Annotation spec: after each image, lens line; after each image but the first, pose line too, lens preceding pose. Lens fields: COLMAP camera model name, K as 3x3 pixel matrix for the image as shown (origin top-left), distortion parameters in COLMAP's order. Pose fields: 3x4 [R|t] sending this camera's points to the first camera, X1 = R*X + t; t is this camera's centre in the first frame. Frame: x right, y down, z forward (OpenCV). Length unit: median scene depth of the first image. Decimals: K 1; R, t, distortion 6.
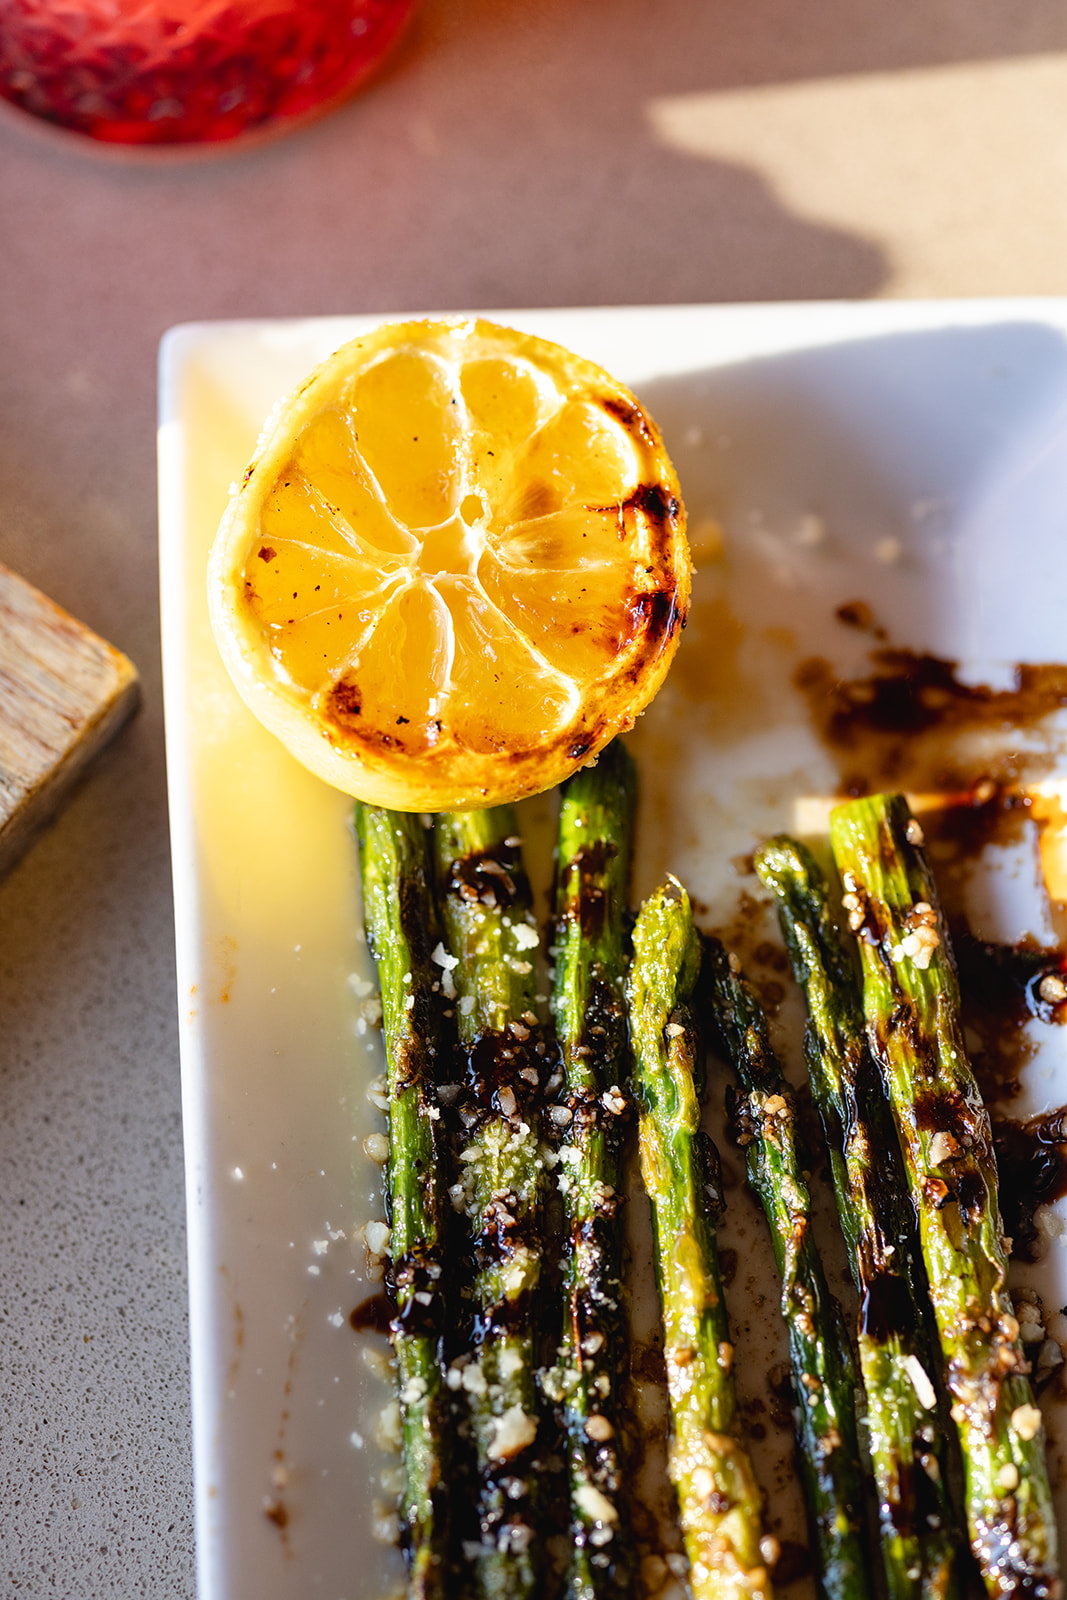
lens RADIAL K [[4259.2, 0, 533.5], [0, 4259.2, 800.0], [0, 0, 1]] dist [-0.011413, -0.130162]
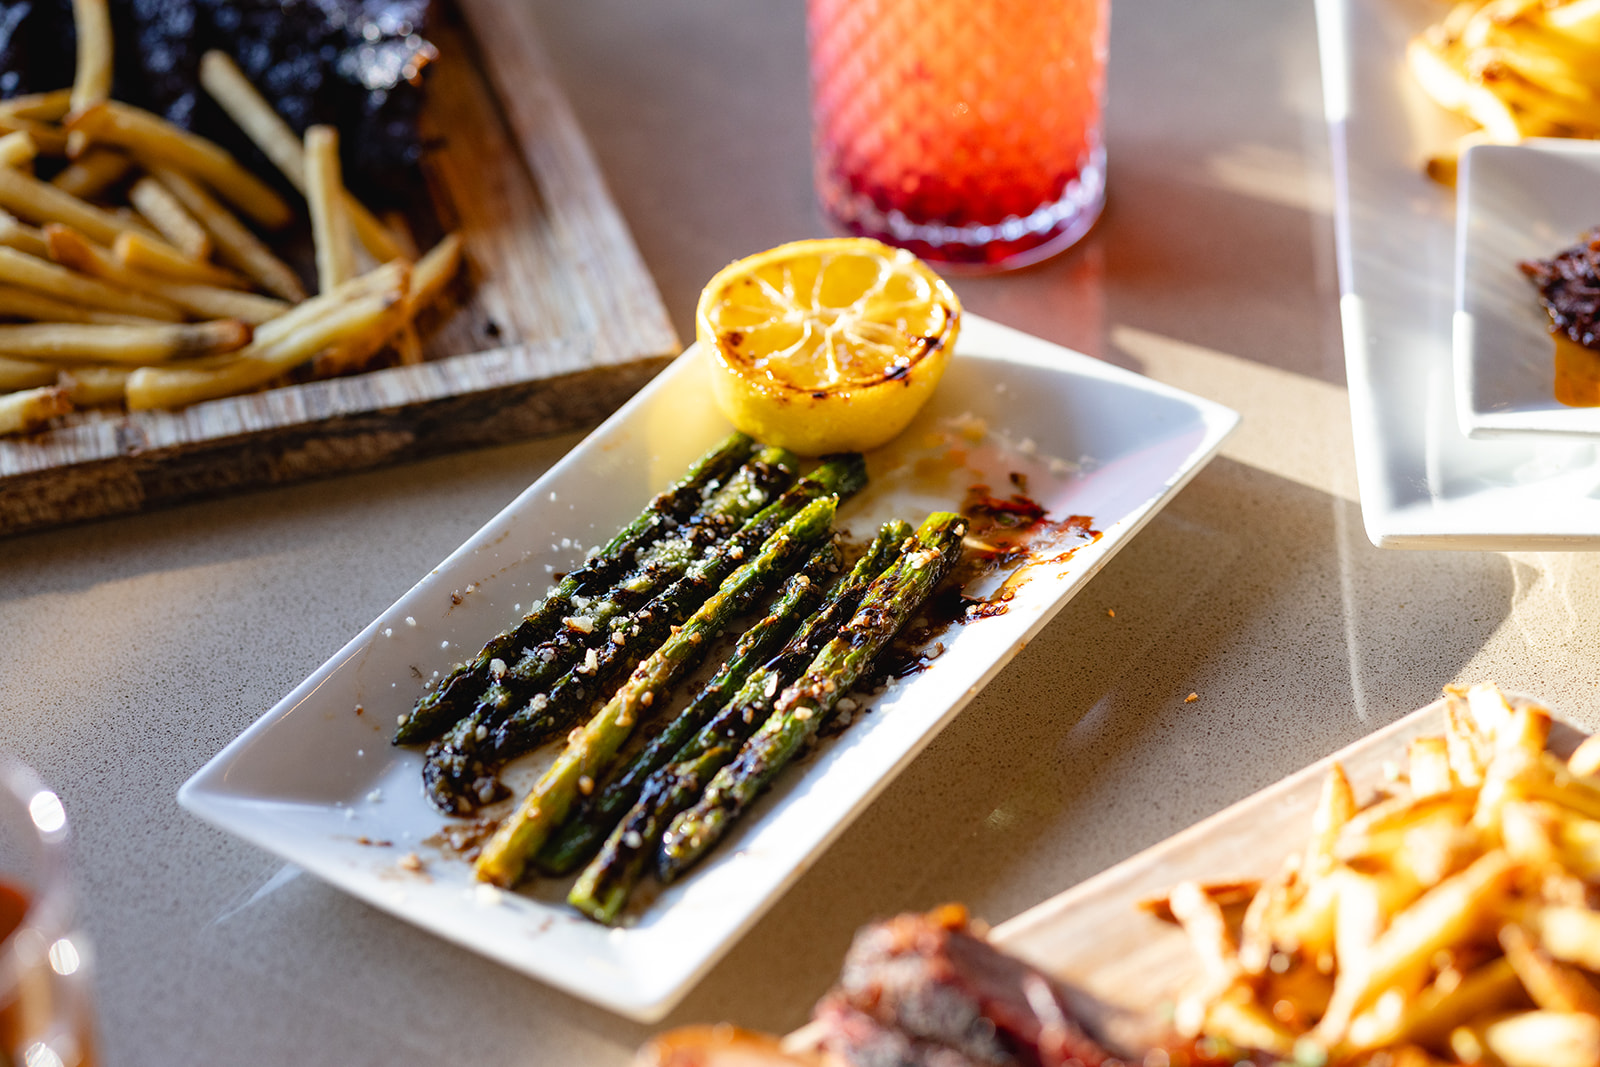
lens RADIAL K [[4259.2, 0, 800.0], [0, 4259.2, 533.5], [0, 0, 1]] dist [-0.011413, -0.130162]
pose [[0.800164, 0.321592, -0.506277, 0.988209], [-0.545429, 0.741272, -0.391181, 0.783084], [0.249488, 0.589147, 0.768545, -0.435392]]
